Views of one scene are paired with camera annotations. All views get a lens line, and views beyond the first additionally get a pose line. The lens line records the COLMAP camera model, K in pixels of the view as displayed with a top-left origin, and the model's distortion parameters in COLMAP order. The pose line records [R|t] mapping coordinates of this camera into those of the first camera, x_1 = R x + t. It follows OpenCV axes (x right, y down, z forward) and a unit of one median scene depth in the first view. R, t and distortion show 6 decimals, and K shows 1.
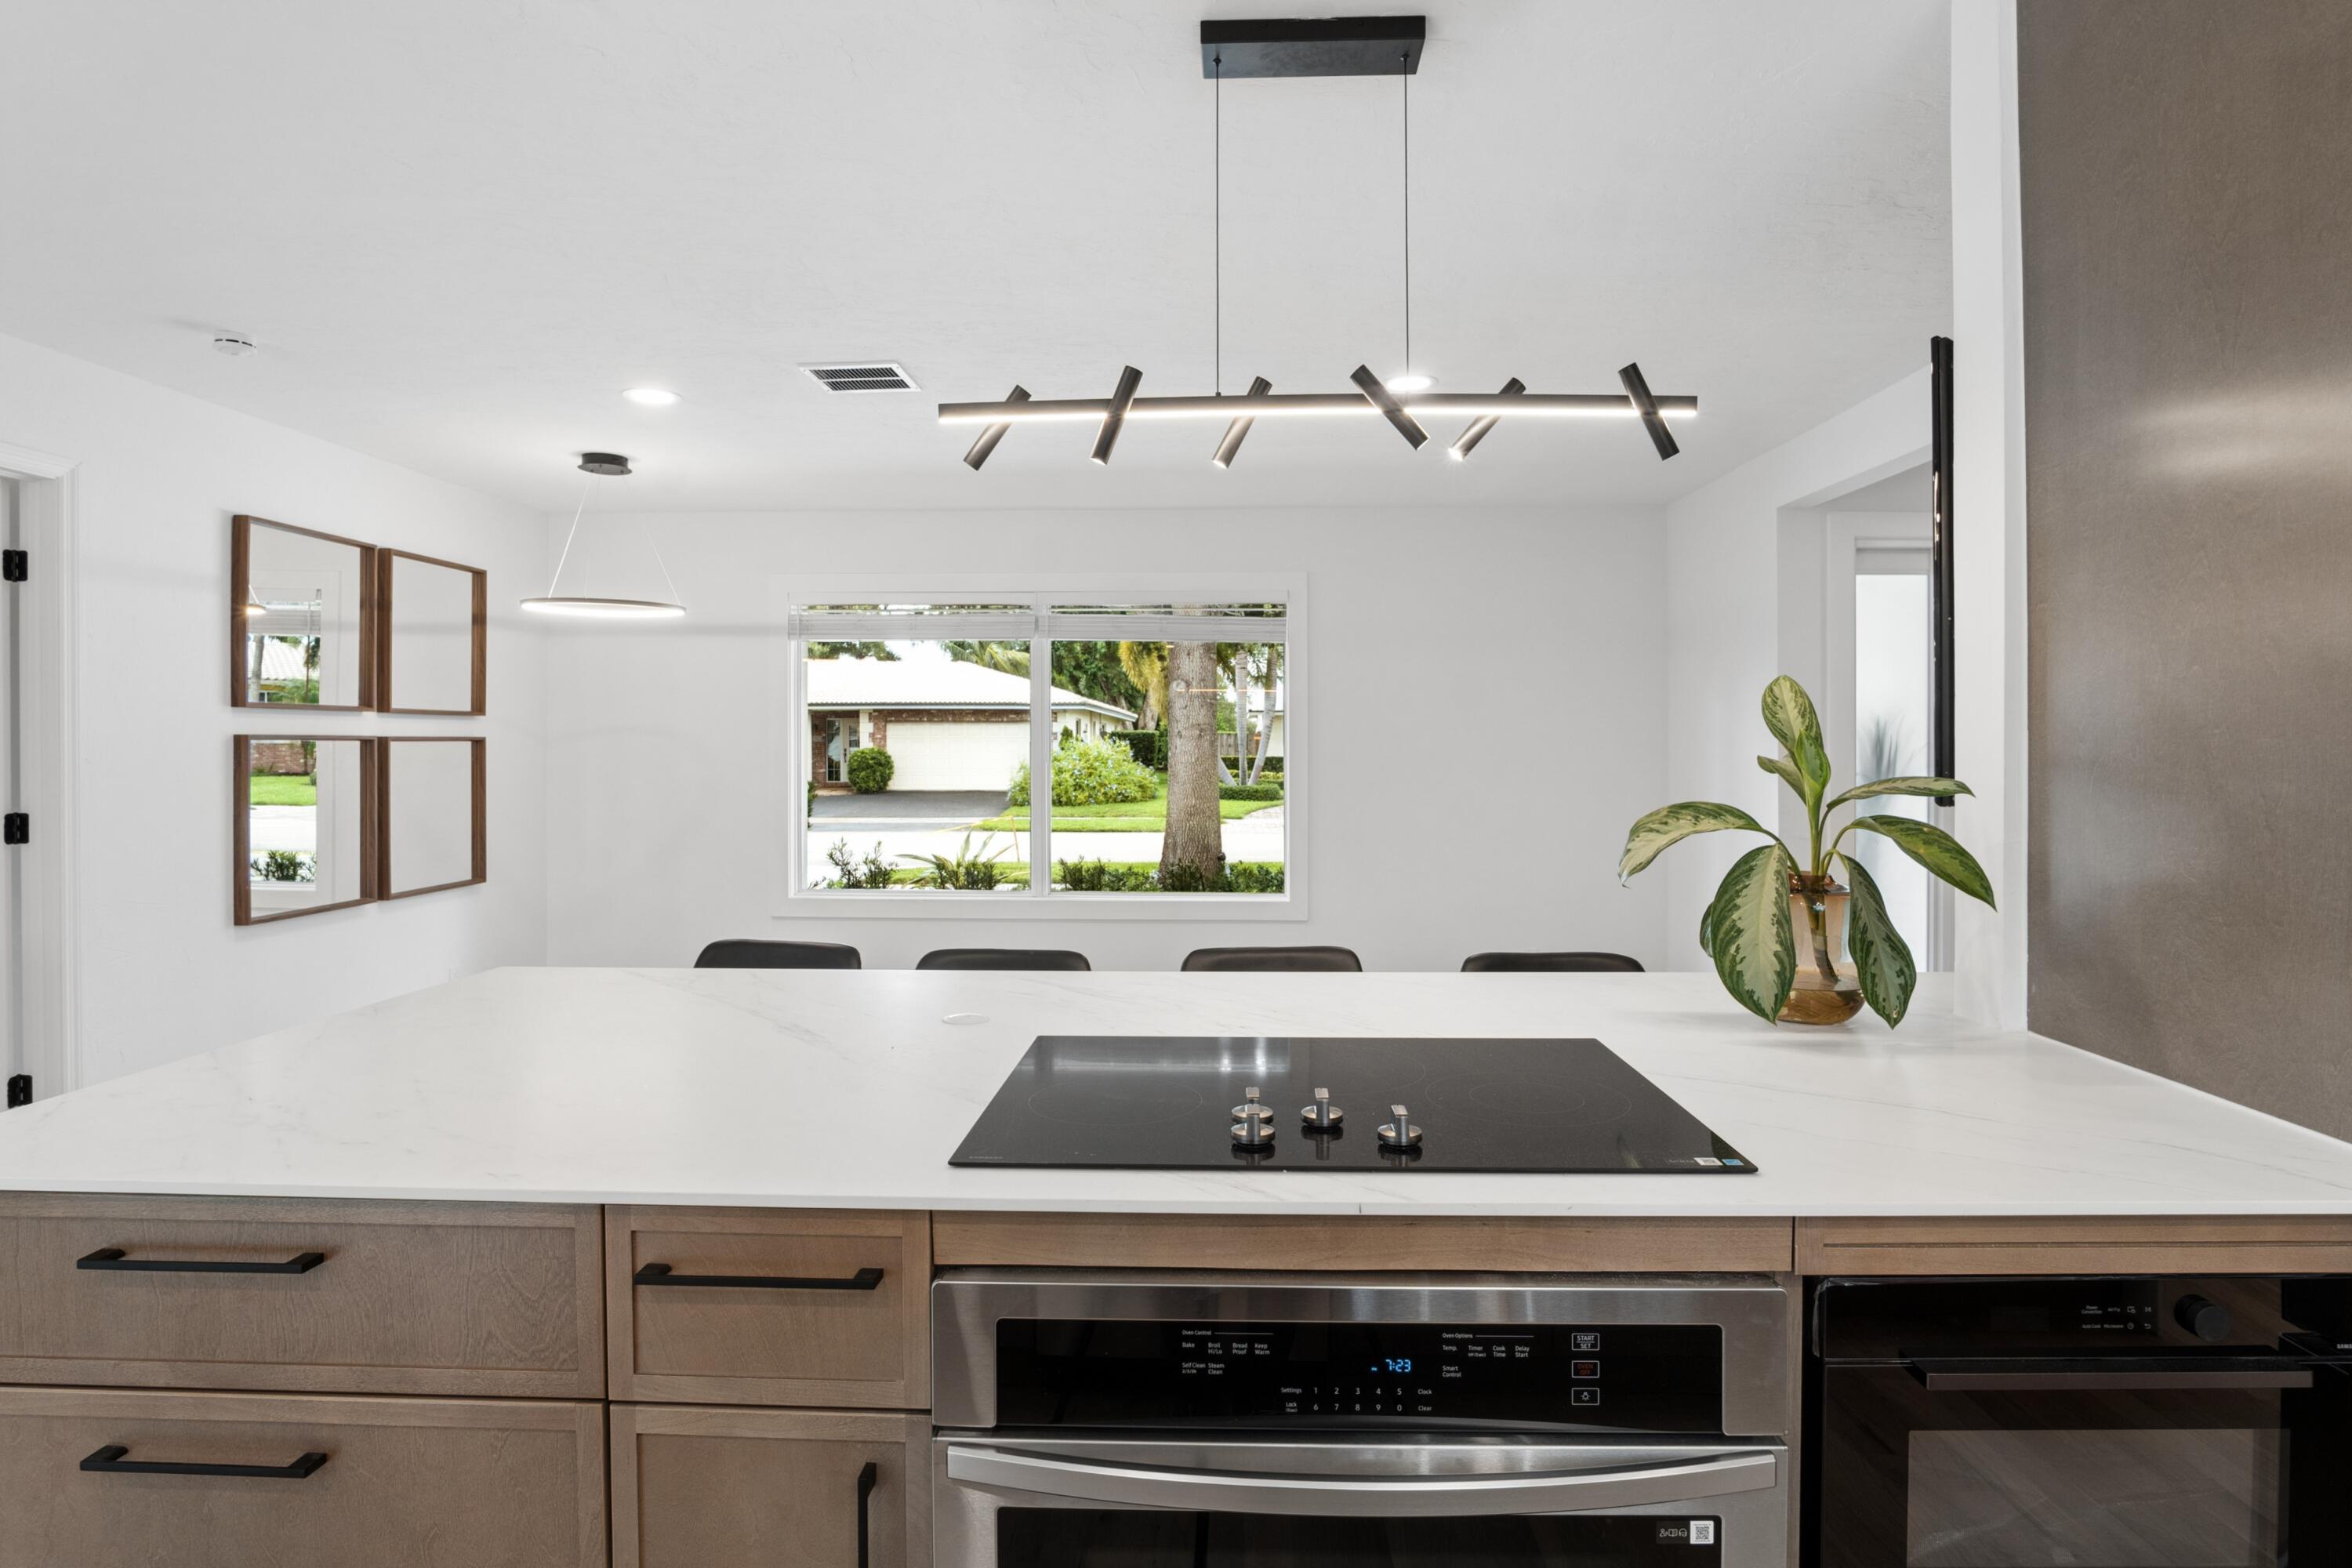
lens RADIAL K [[1257.1, 0, 1182.4], [0, 1257.1, 761.3], [0, 0, 1]] dist [-0.024369, 0.000427]
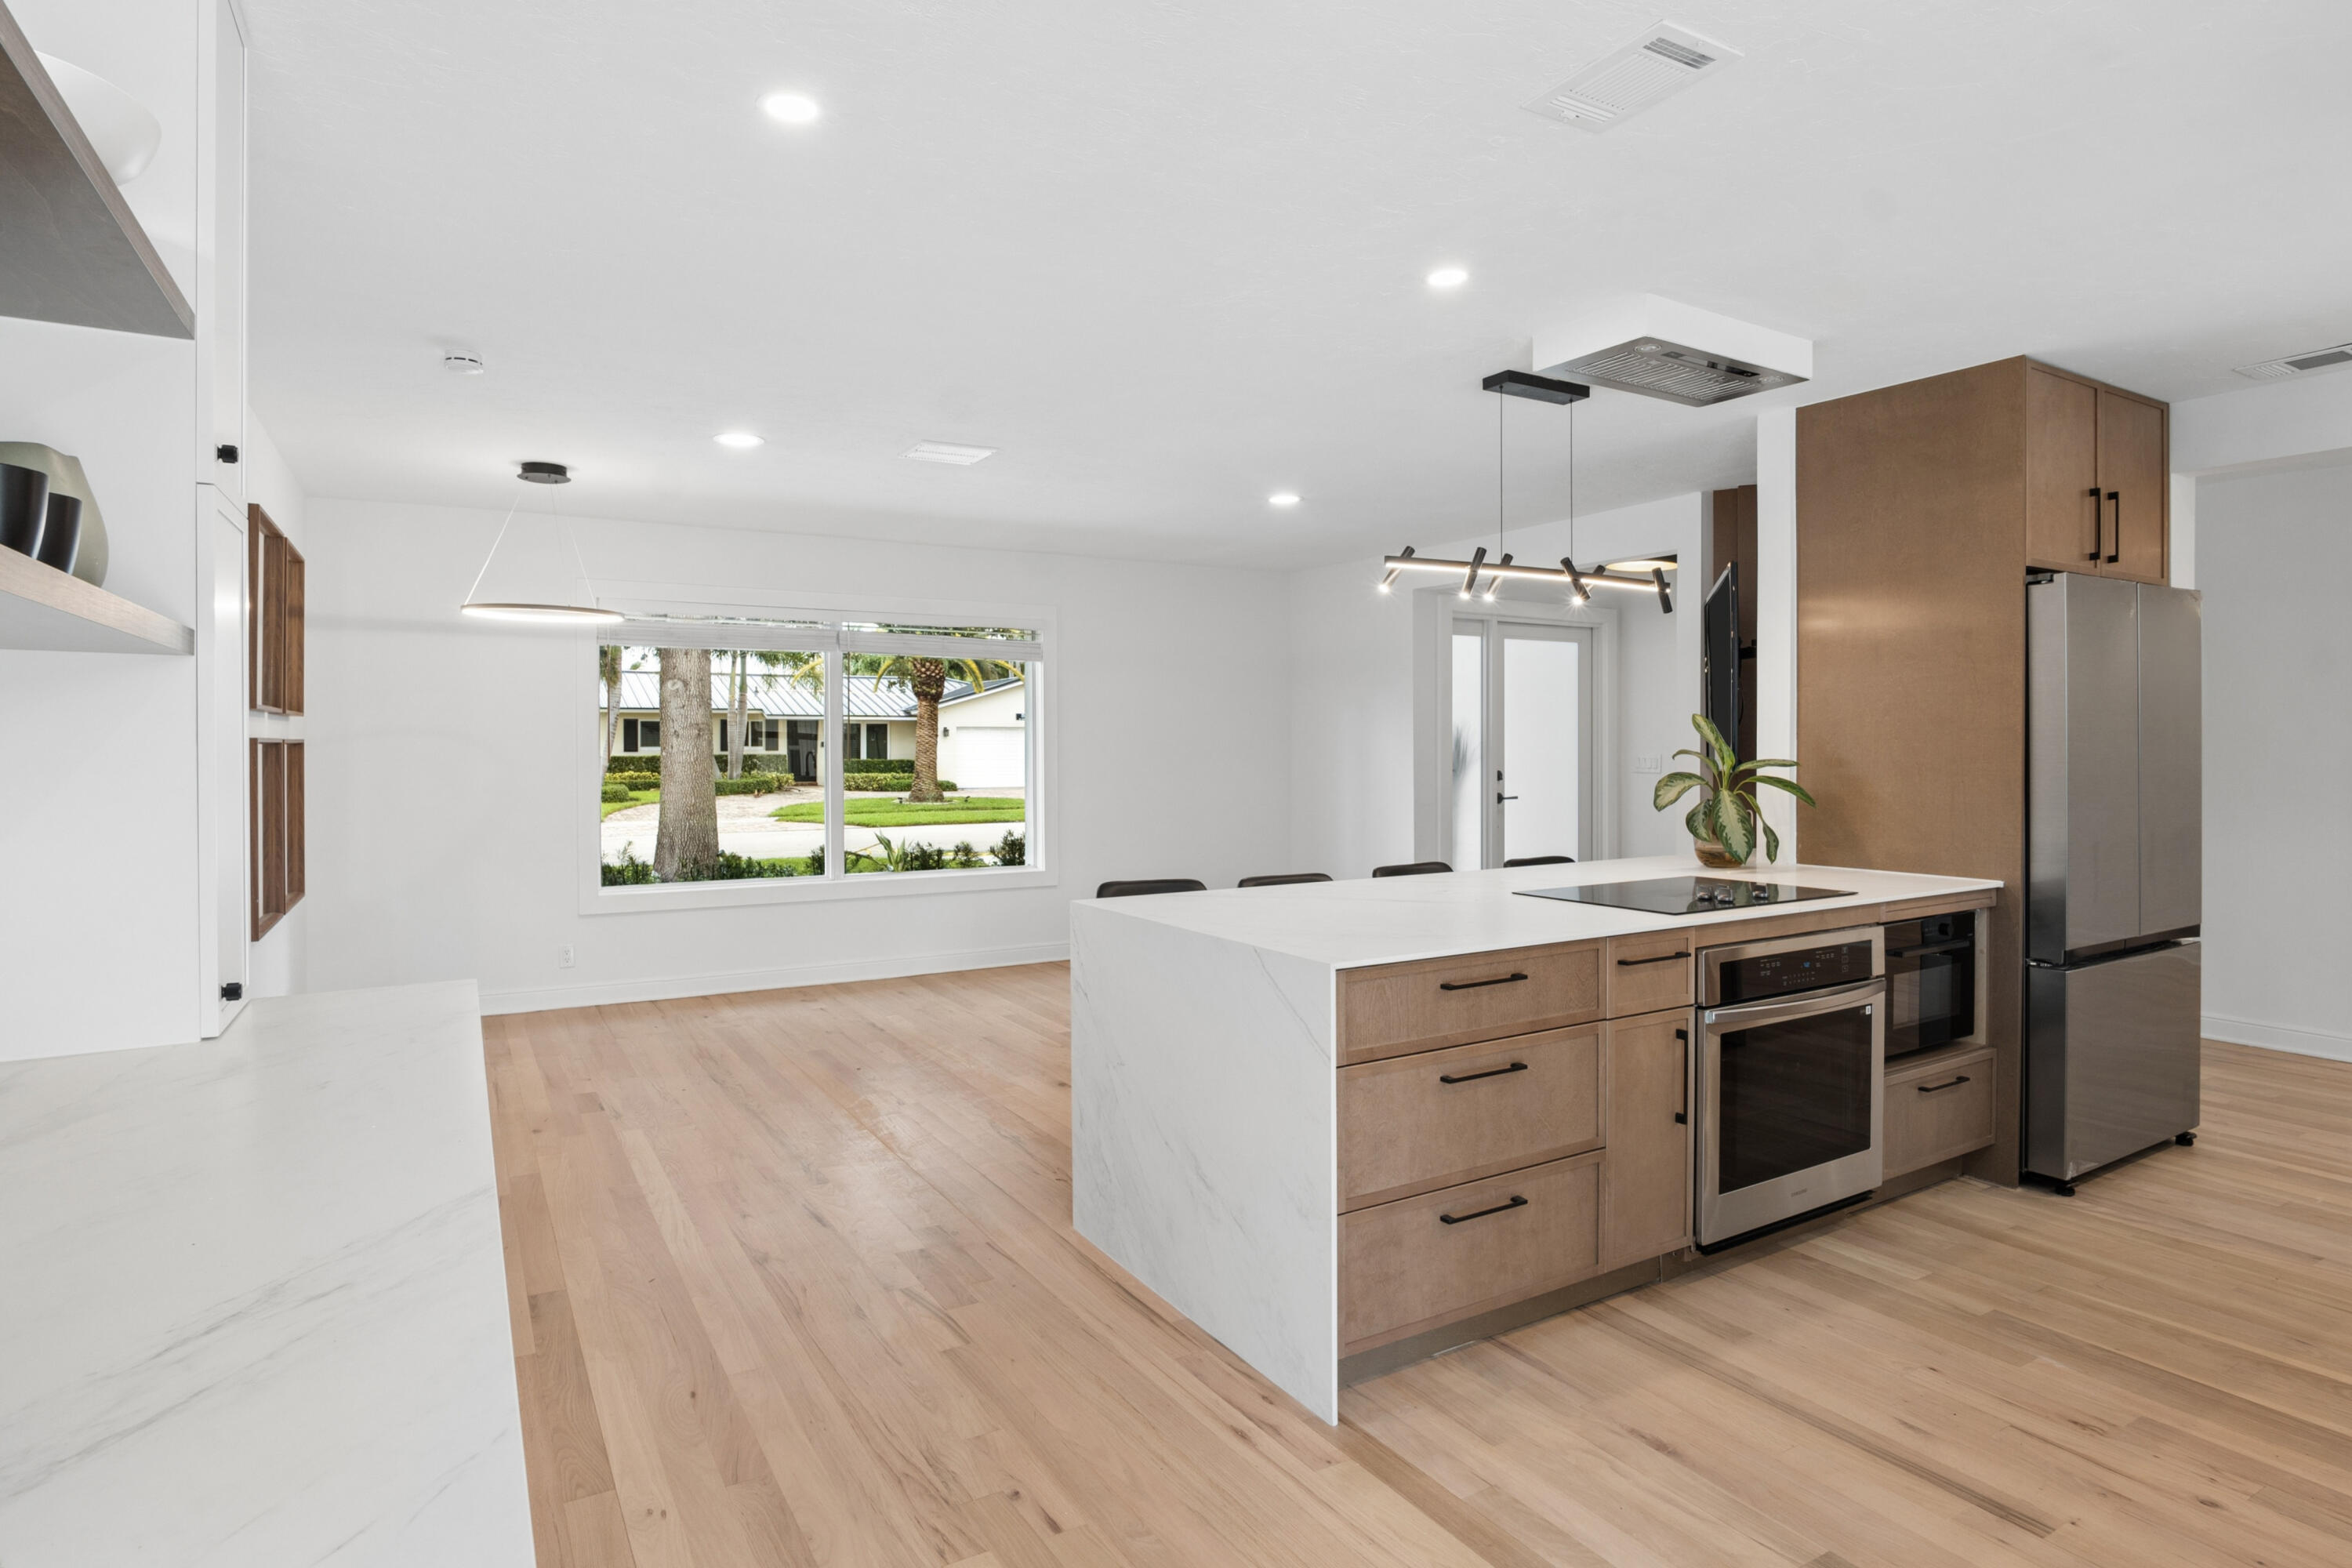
lens RADIAL K [[1257.1, 0, 1182.4], [0, 1257.1, 761.3], [0, 0, 1]] dist [-0.024369, 0.000427]
pose [[0.841245, -0.011540, 0.540531, -0.665139], [0.010507, 0.999932, 0.004995, -0.001436], [-0.540552, 0.001477, 0.841309, -0.161171]]
